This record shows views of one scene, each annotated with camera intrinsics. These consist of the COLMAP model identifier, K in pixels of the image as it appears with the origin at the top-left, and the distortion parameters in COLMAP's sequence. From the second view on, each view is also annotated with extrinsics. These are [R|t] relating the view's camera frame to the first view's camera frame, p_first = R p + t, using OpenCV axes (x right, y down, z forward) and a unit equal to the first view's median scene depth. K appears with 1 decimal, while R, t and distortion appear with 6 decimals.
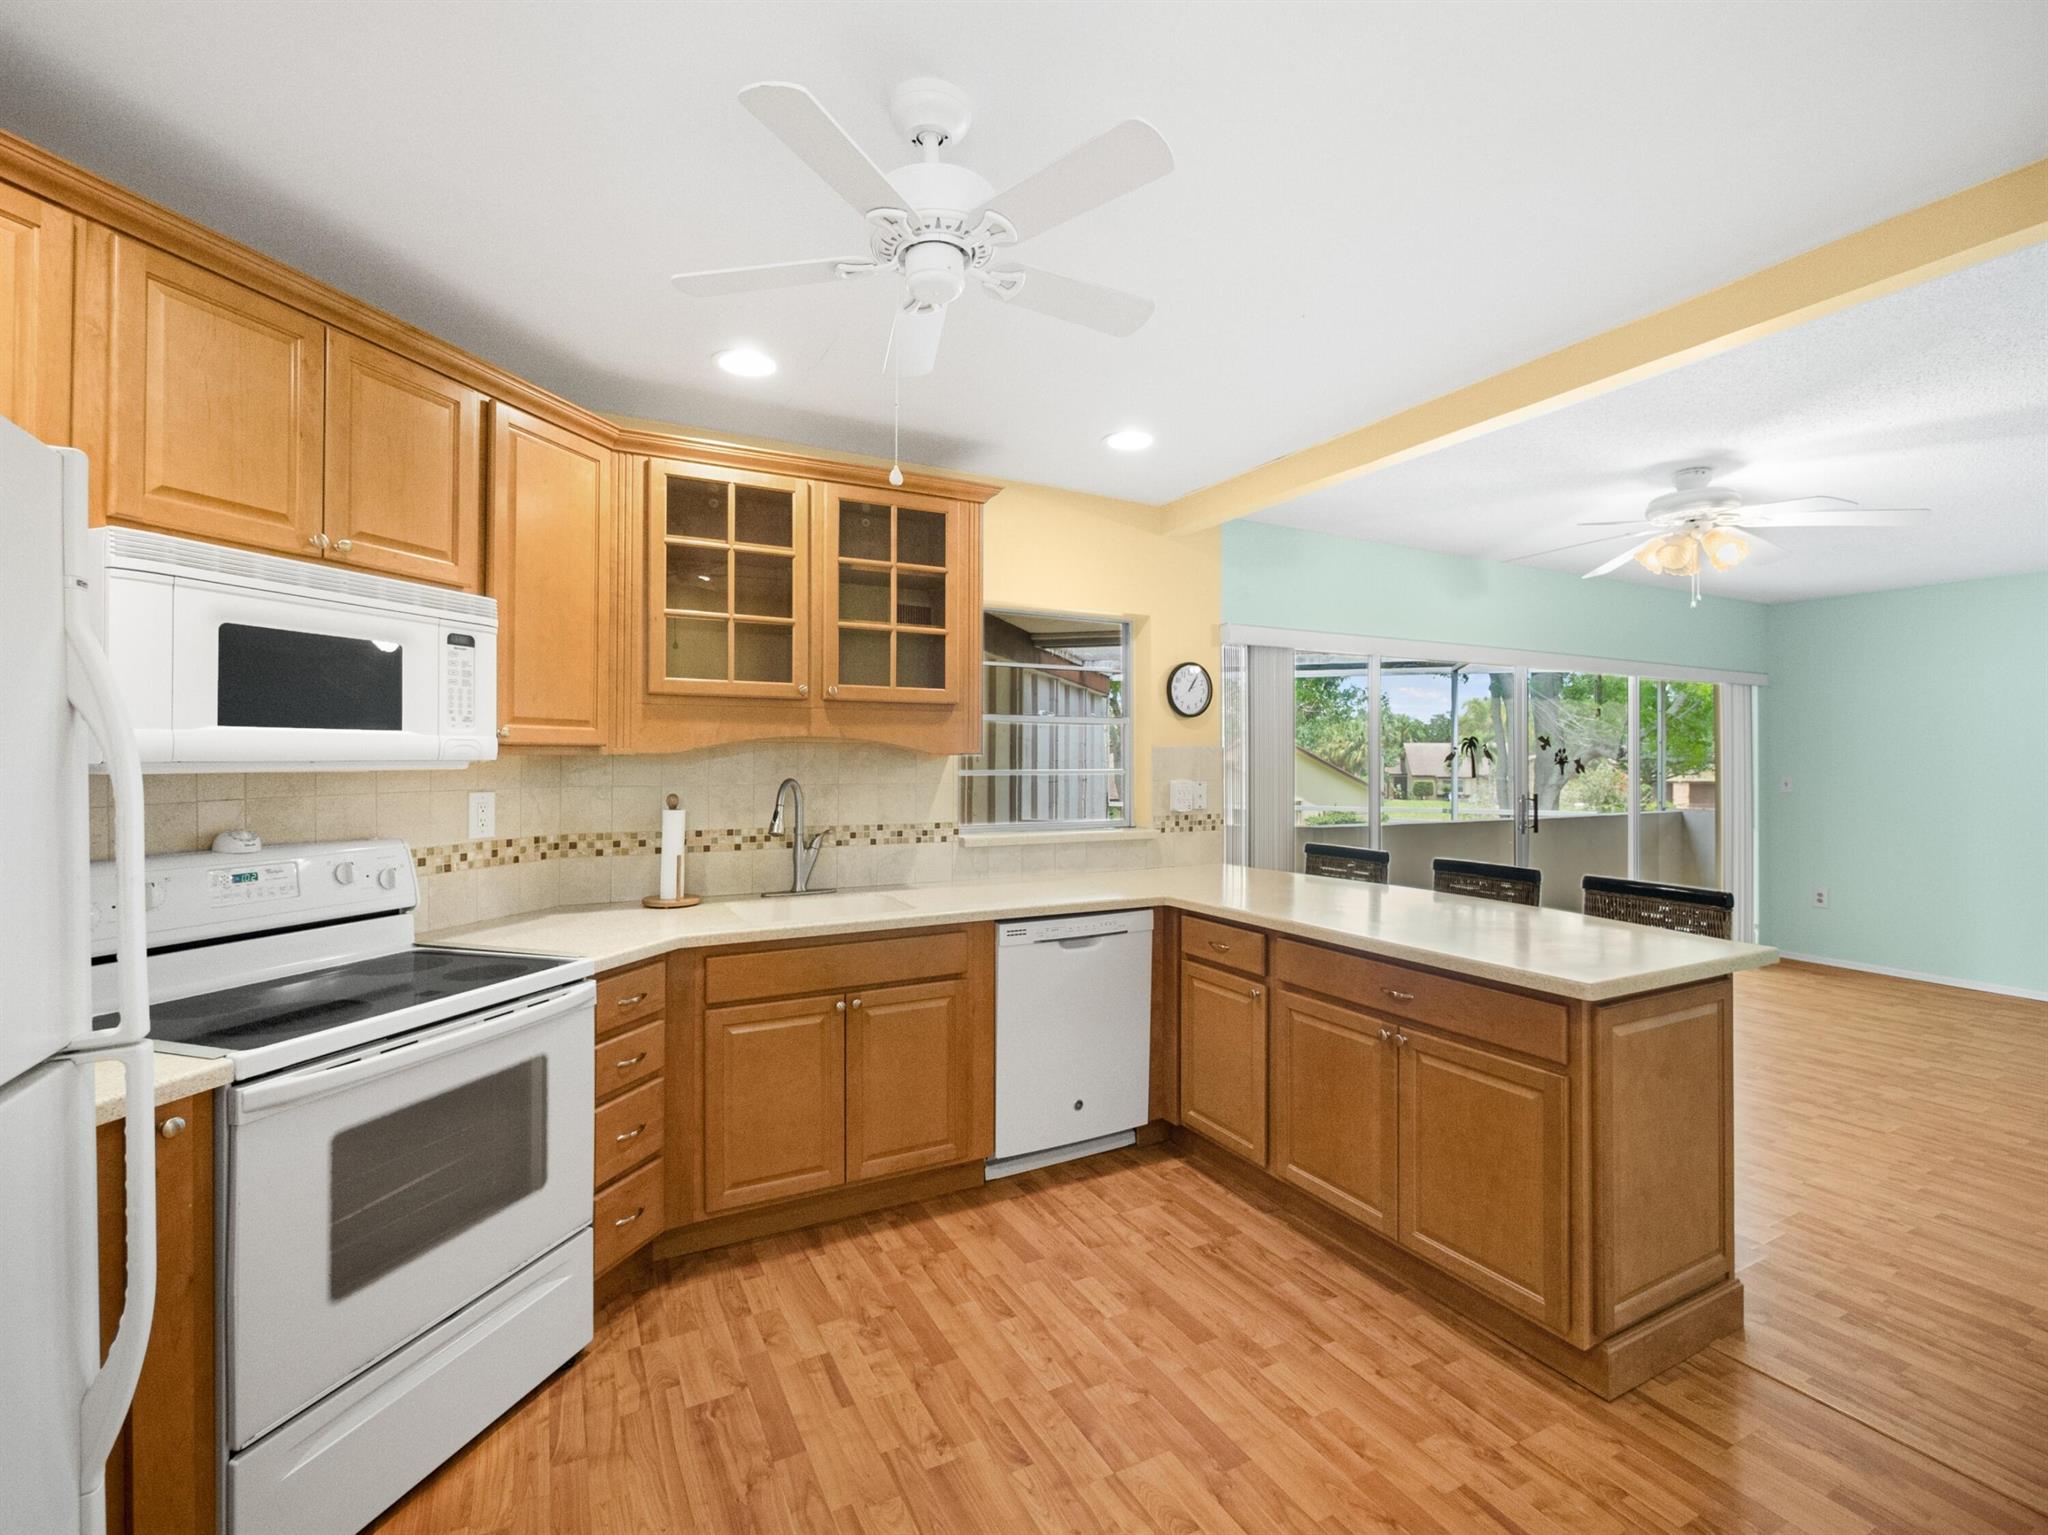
lens RADIAL K [[887.8, 0, 1016.6], [0, 887.8, 761.4], [0, 0, 1]] dist [-0.001509, 0.000205]
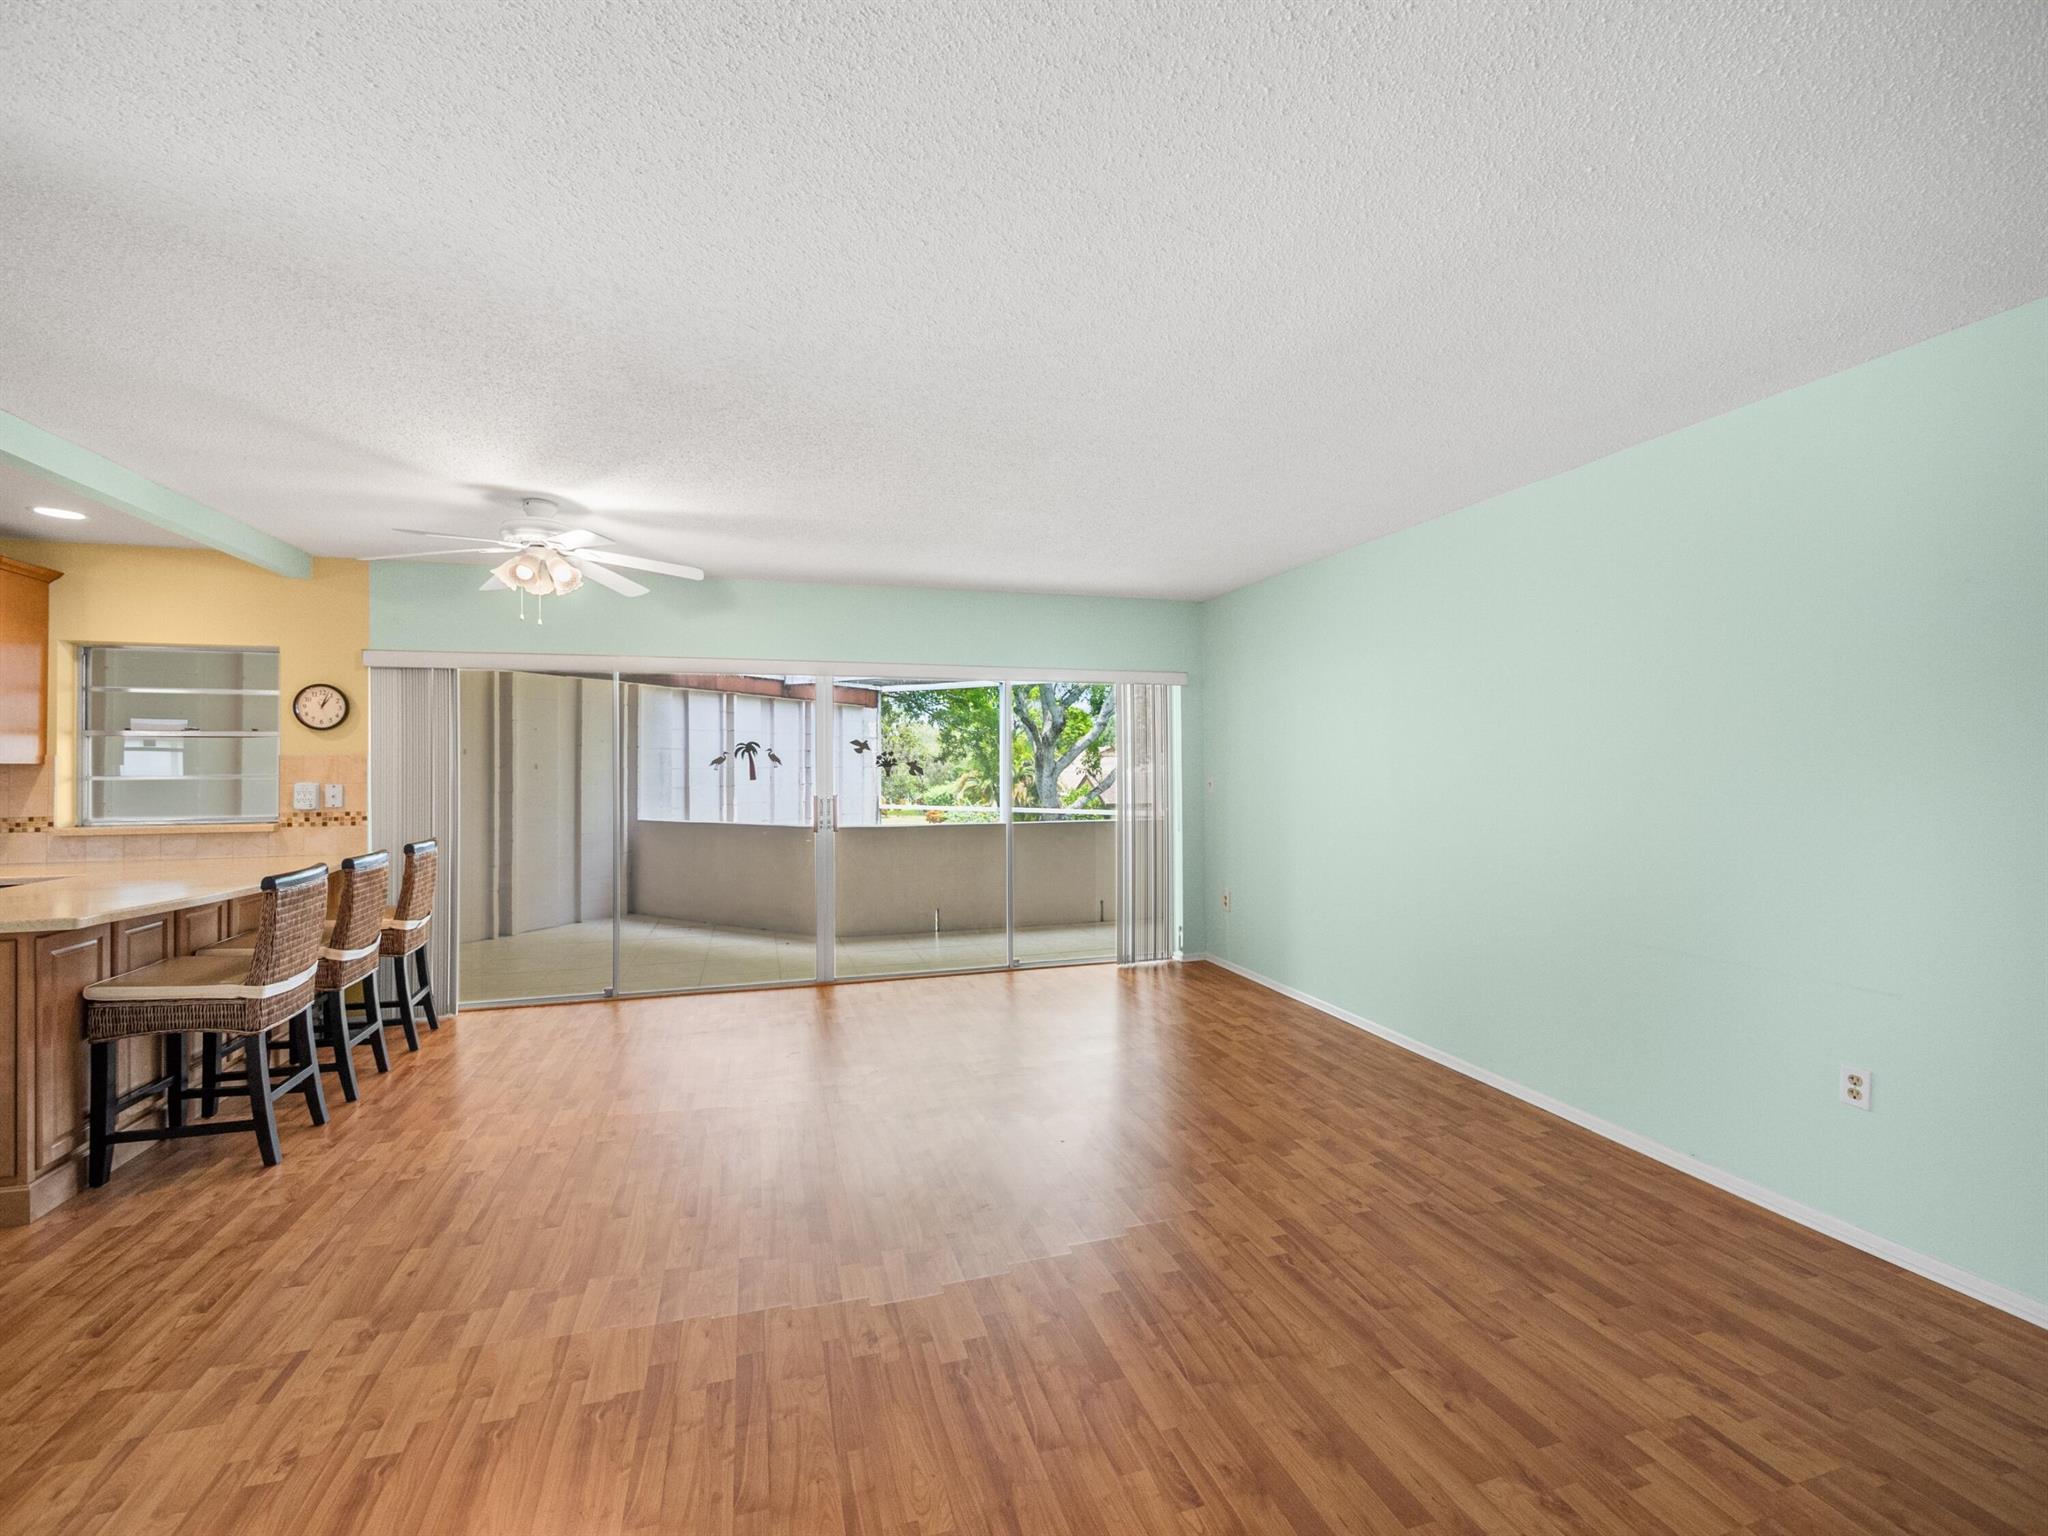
lens RADIAL K [[861.6, 0, 1018.4], [0, 861.6, 759.5], [0, 0, 1]] dist [-0.006963, -0.000109]
pose [[0.983340, -0.009570, -0.181524, 1.617160], [0.007833, 0.999916, -0.010285, 0.010810], [0.181608, 0.008691, 0.983333, 0.055687]]
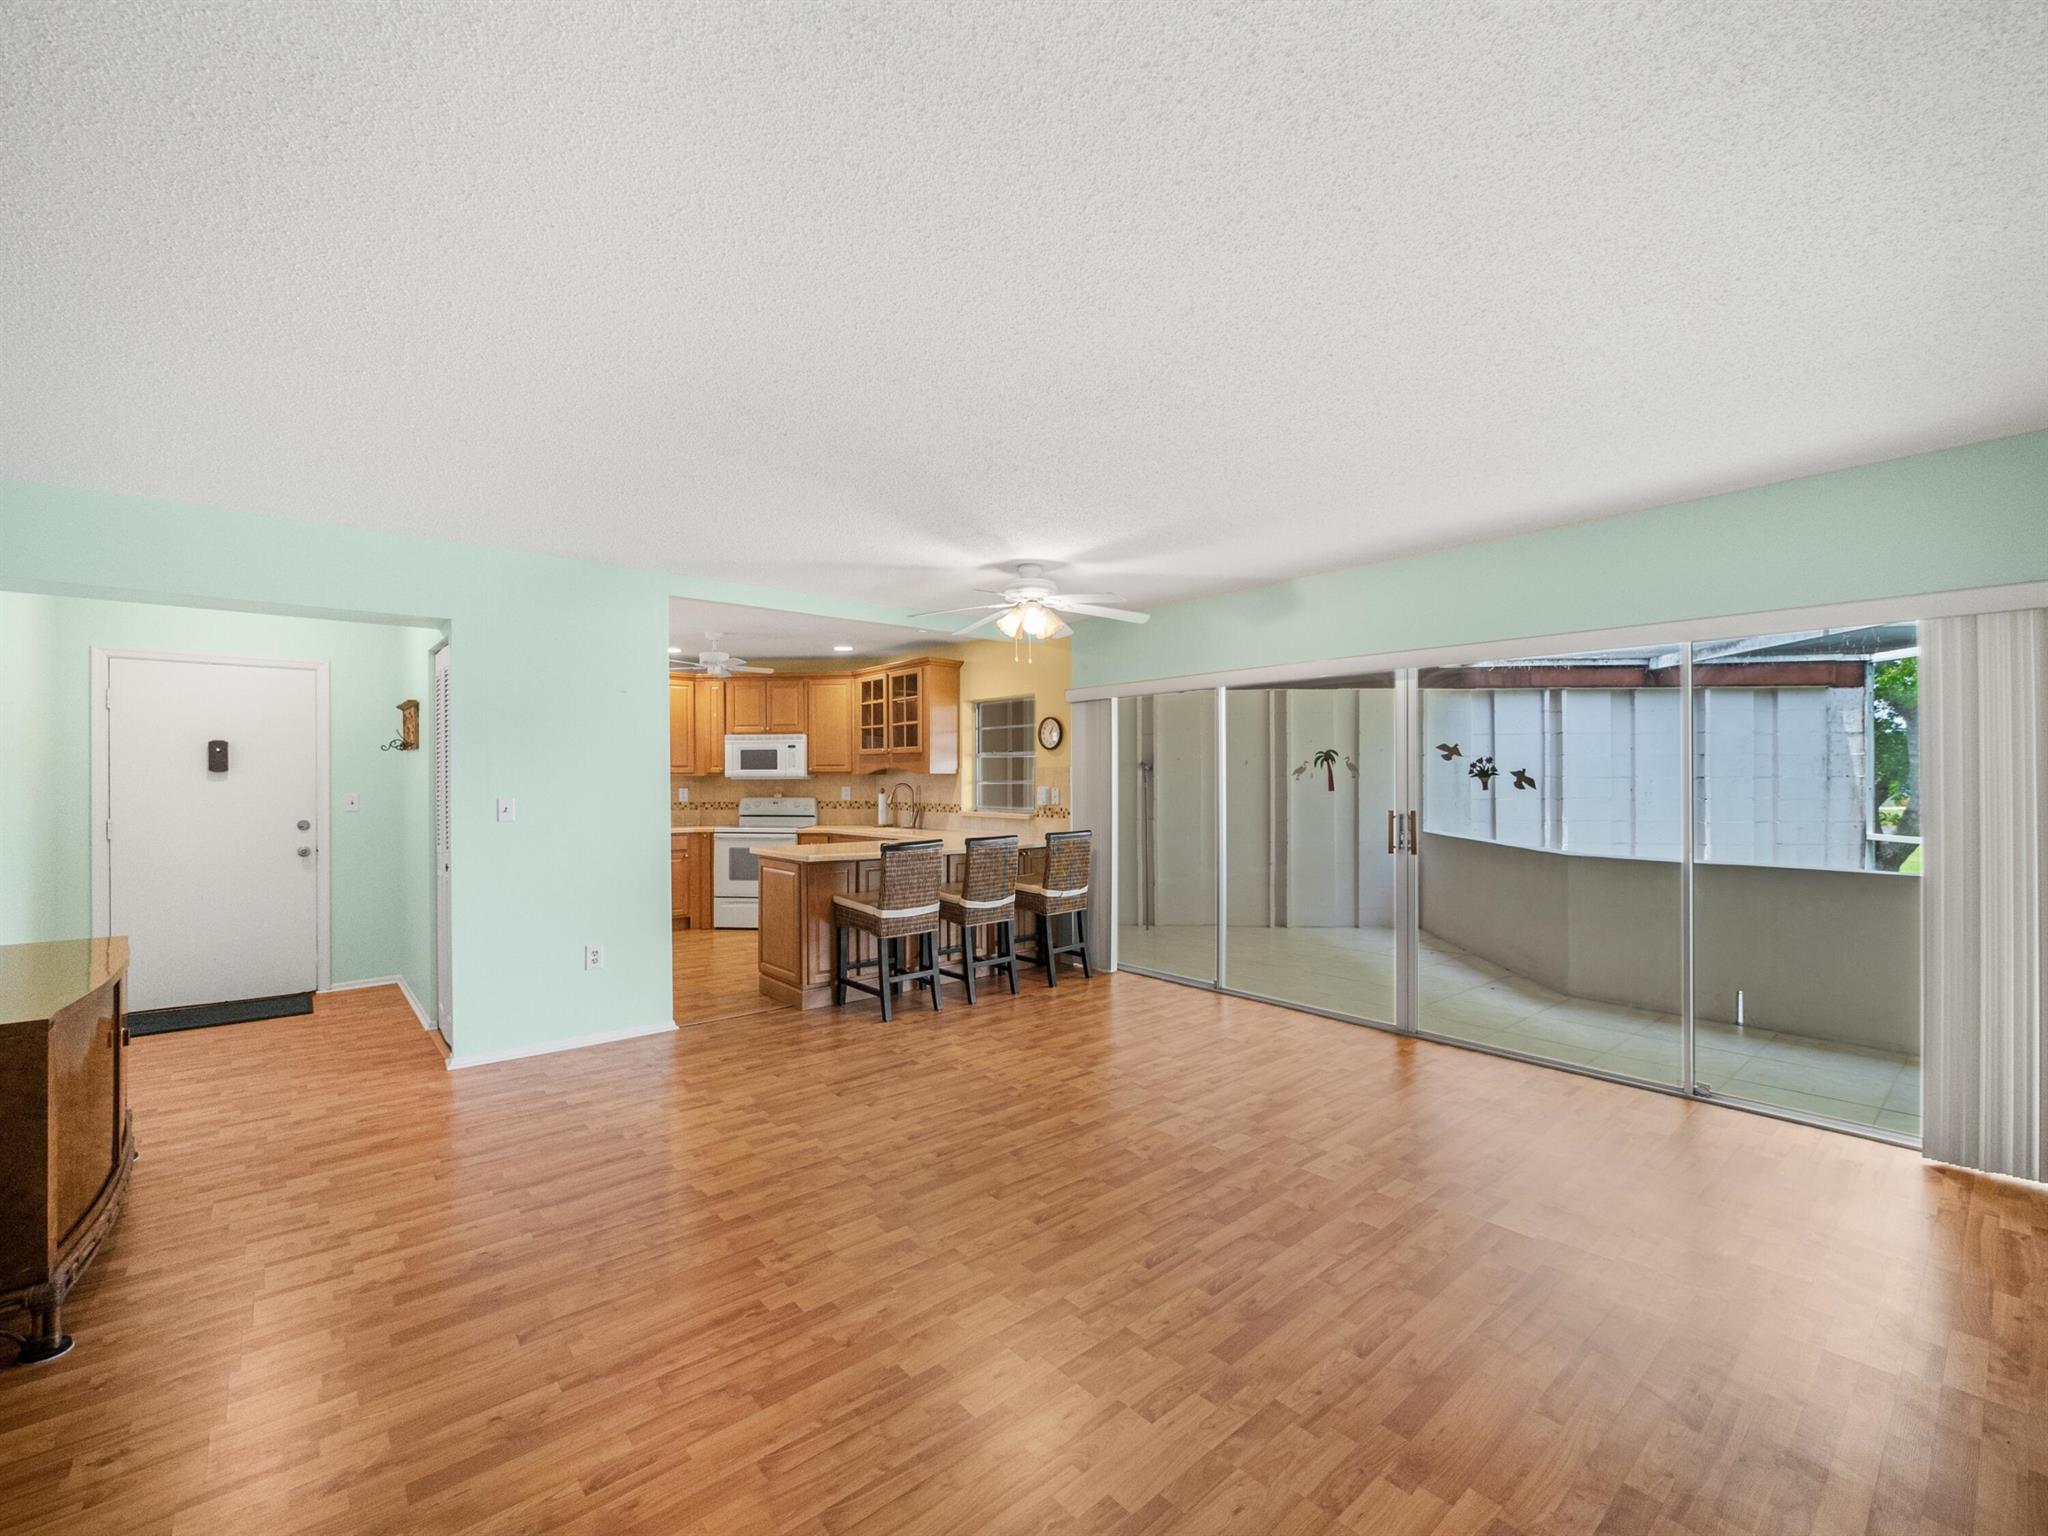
lens RADIAL K [[874.0, 0, 1018.7], [0, 874.0, 782.2], [0, 0, 1]] dist [-0.001051, 0.000075]
pose [[0.225880, 0.001691, -0.974154, 2.194845], [-0.000730, 0.999999, 0.001566, 0.011433], [0.974155, 0.000357, 0.225881, 0.701581]]
